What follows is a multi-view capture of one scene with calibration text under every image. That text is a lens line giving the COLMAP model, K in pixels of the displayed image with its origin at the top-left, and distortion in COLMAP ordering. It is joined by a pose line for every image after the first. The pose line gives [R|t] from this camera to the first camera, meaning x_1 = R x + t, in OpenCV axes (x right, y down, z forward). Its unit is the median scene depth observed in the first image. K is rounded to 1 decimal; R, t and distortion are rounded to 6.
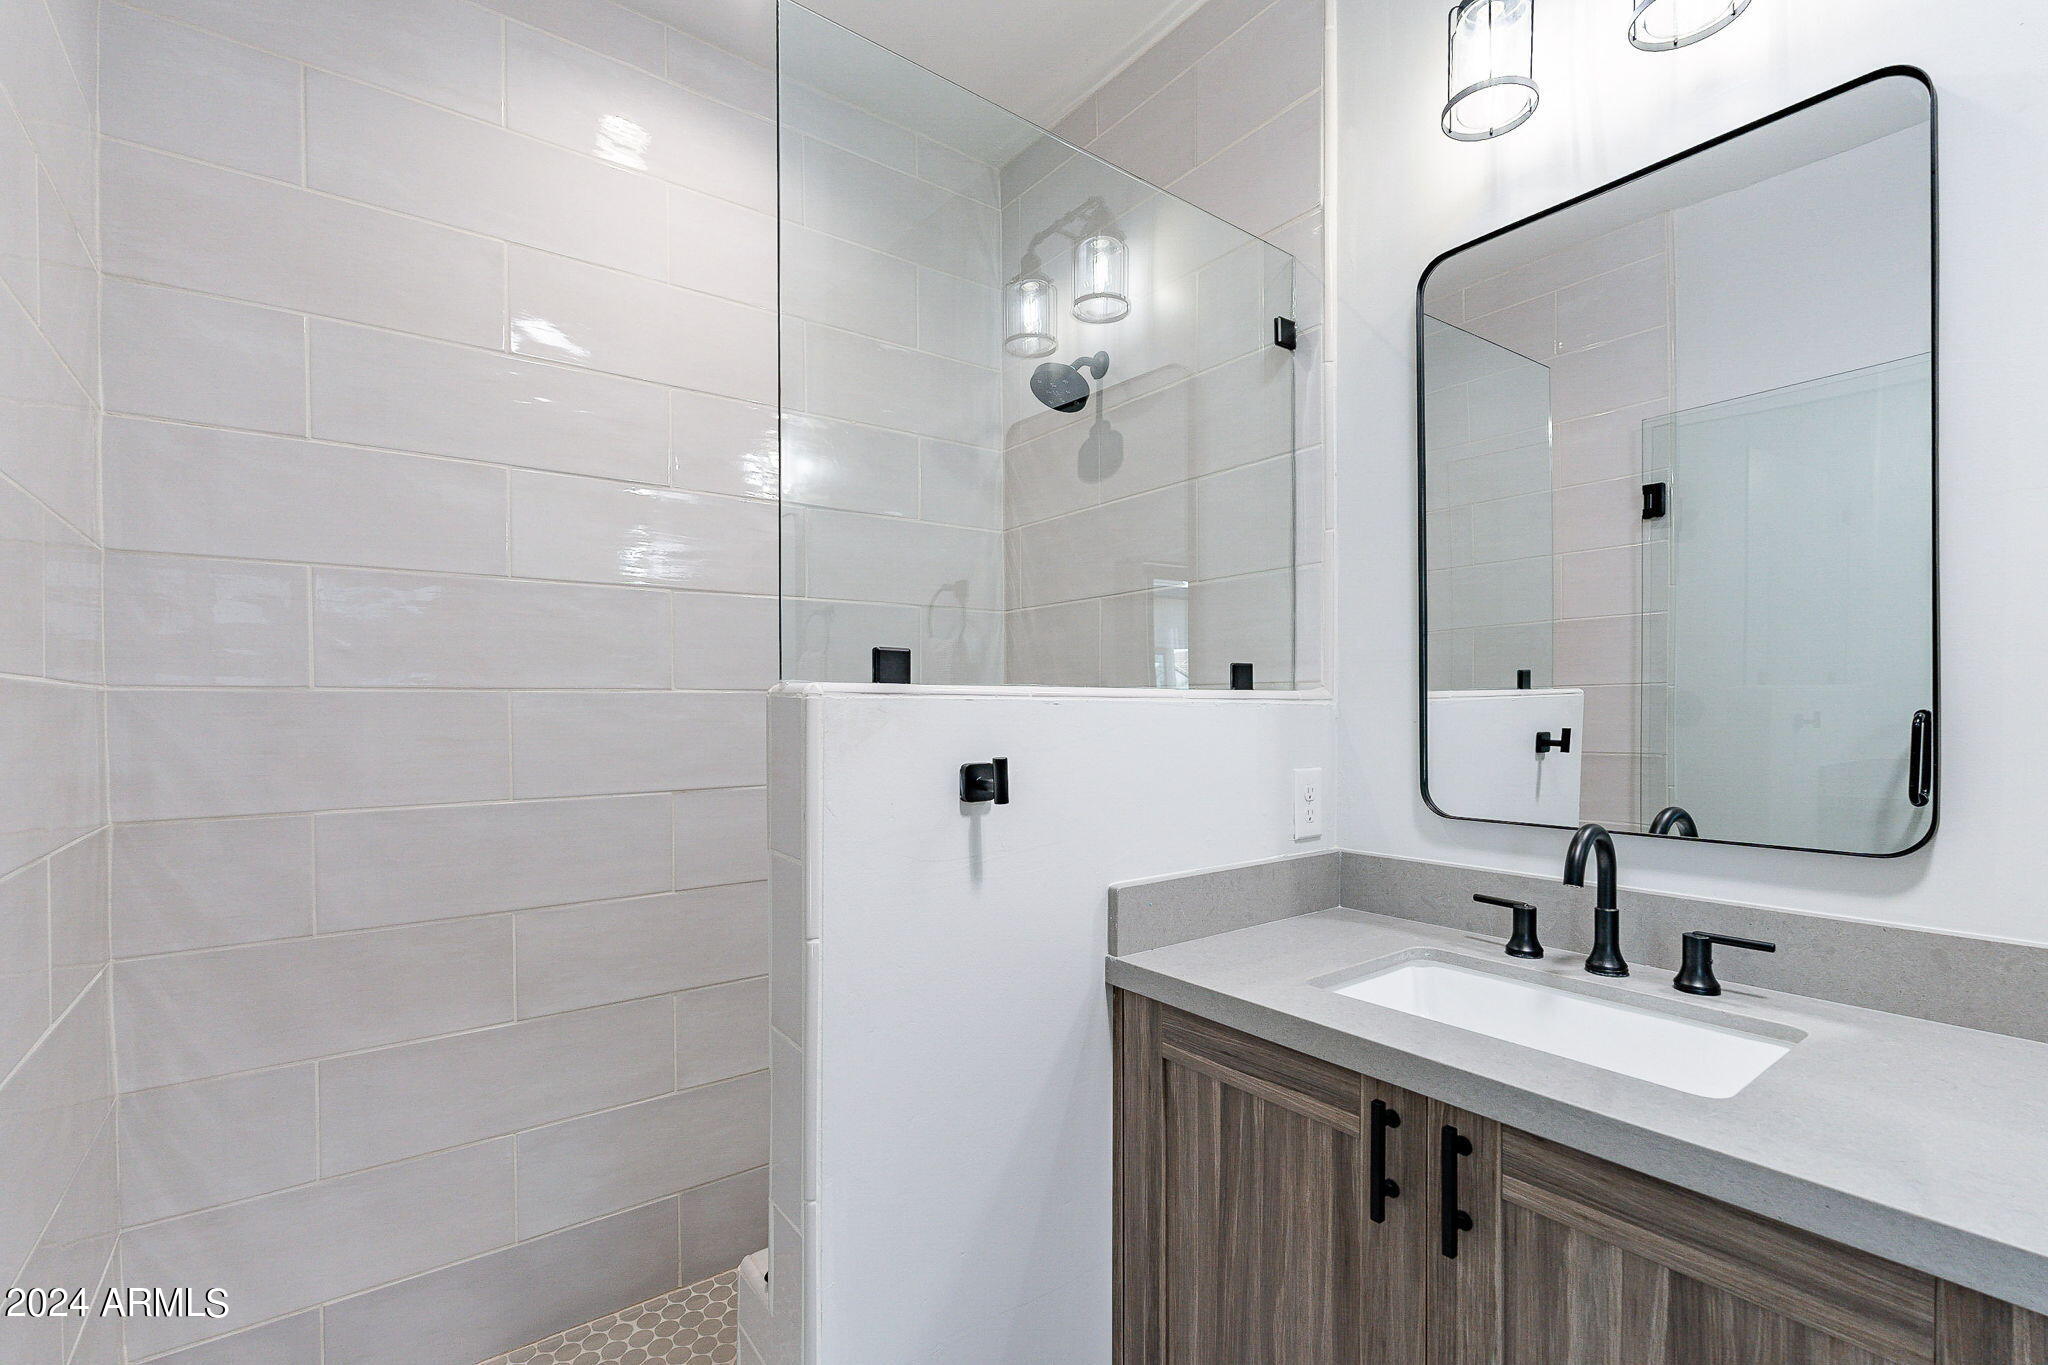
lens RADIAL K [[896.0, 0, 1024.0], [0, 896.0, 682.5], [0, 0, 1]] dist [-0.003374, -0.000363]
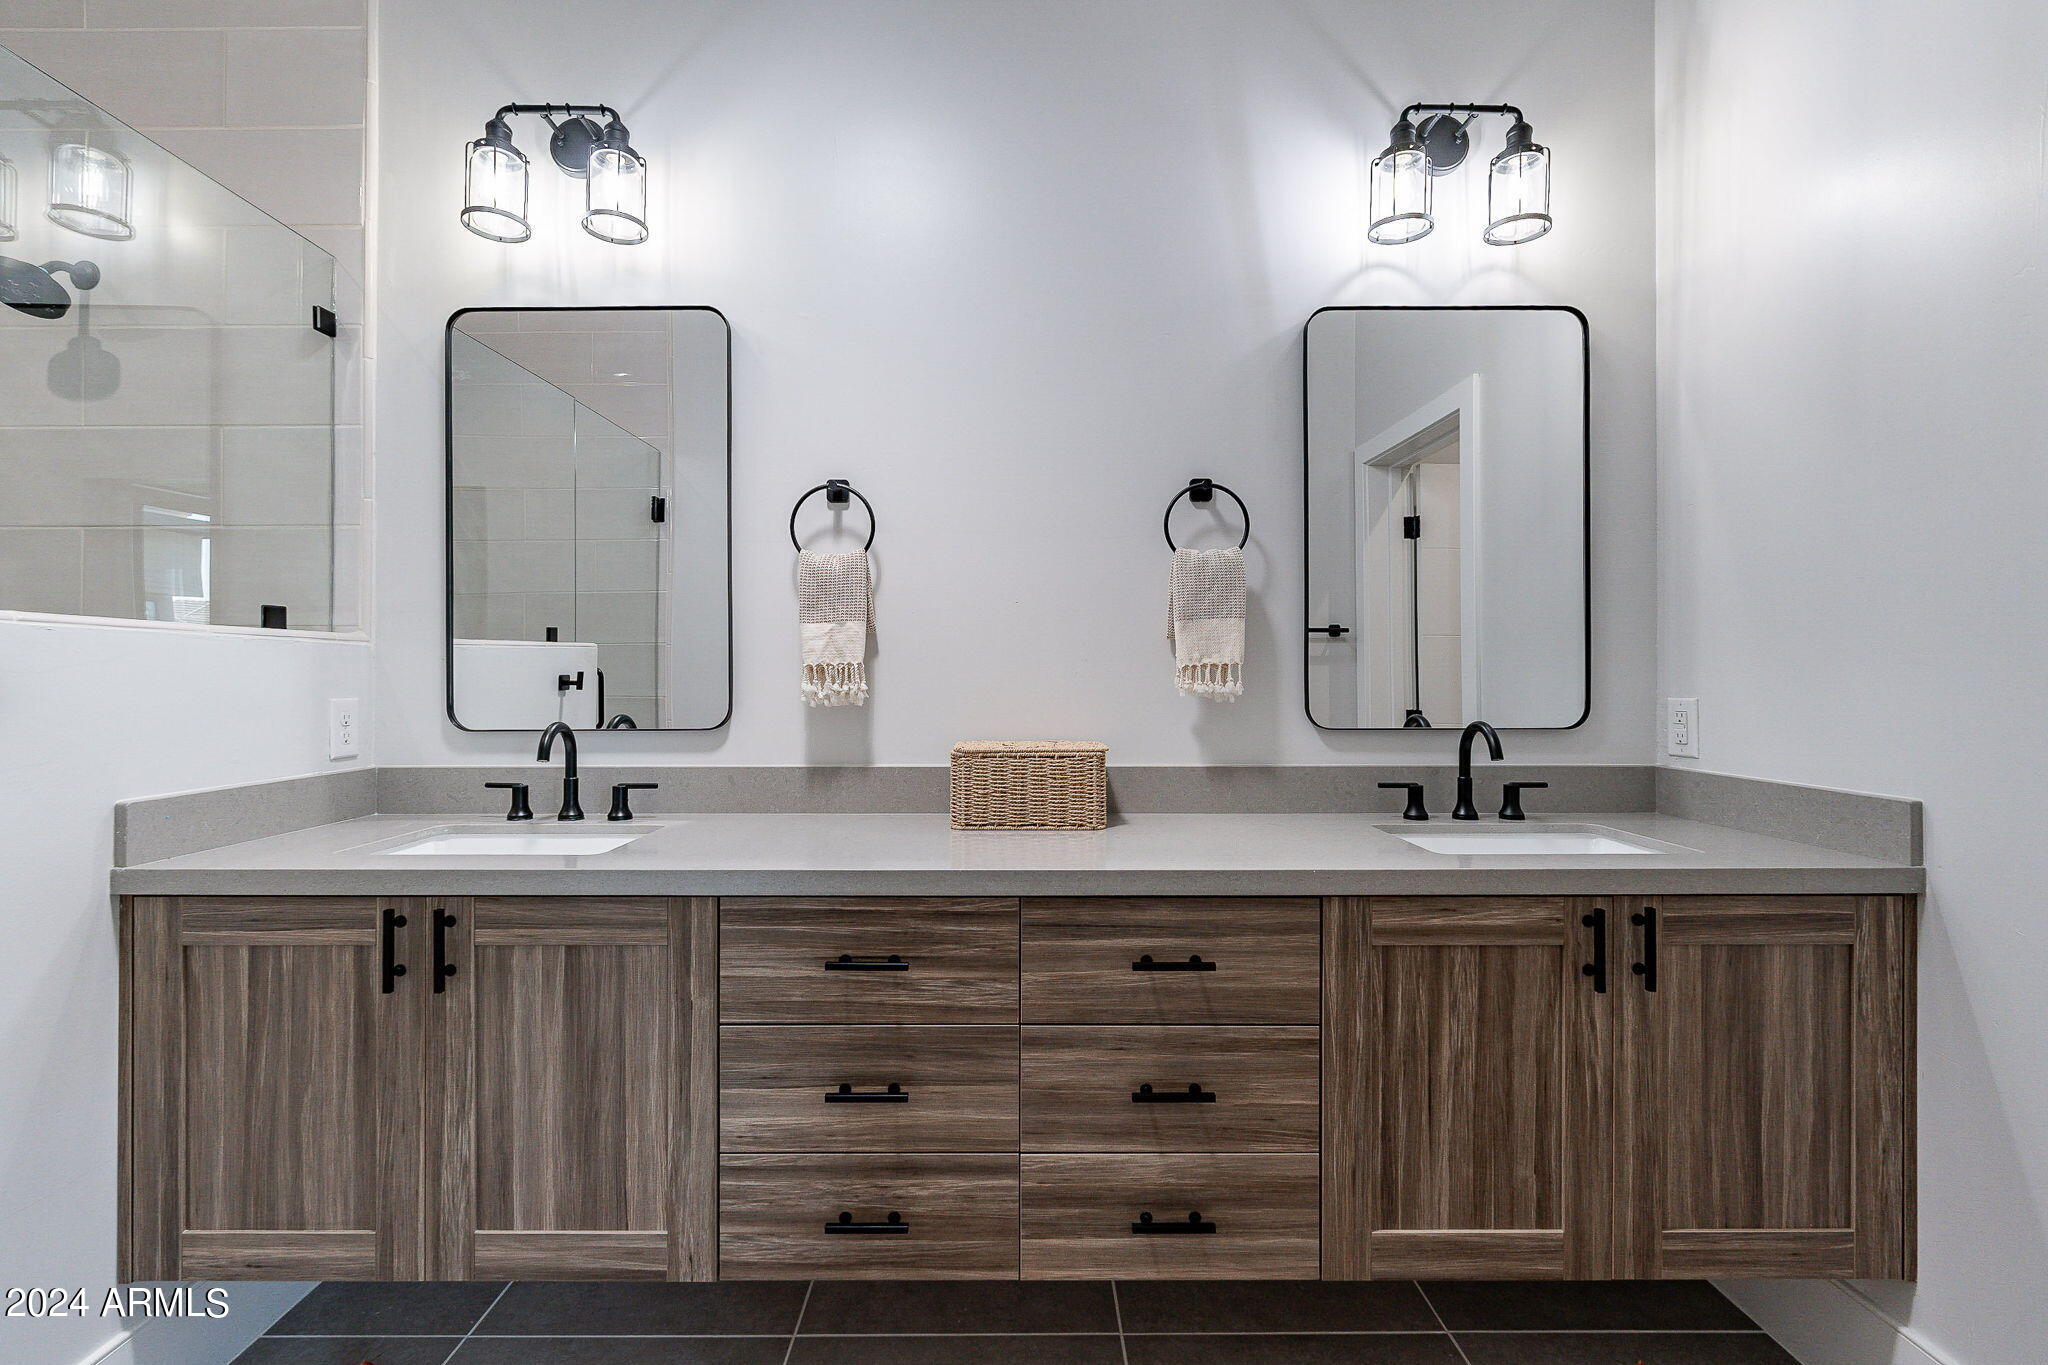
lens RADIAL K [[896.0, 0, 1024.0], [0, 896.0, 682.5], [0, 0, 1]] dist [-0.003374, -0.000363]
pose [[0.598873, -0.002186, 0.800841, -0.111481], [-0.023156, 0.999531, 0.020045, 0.037361], [-0.800509, -0.030548, 0.598541, -0.517923]]
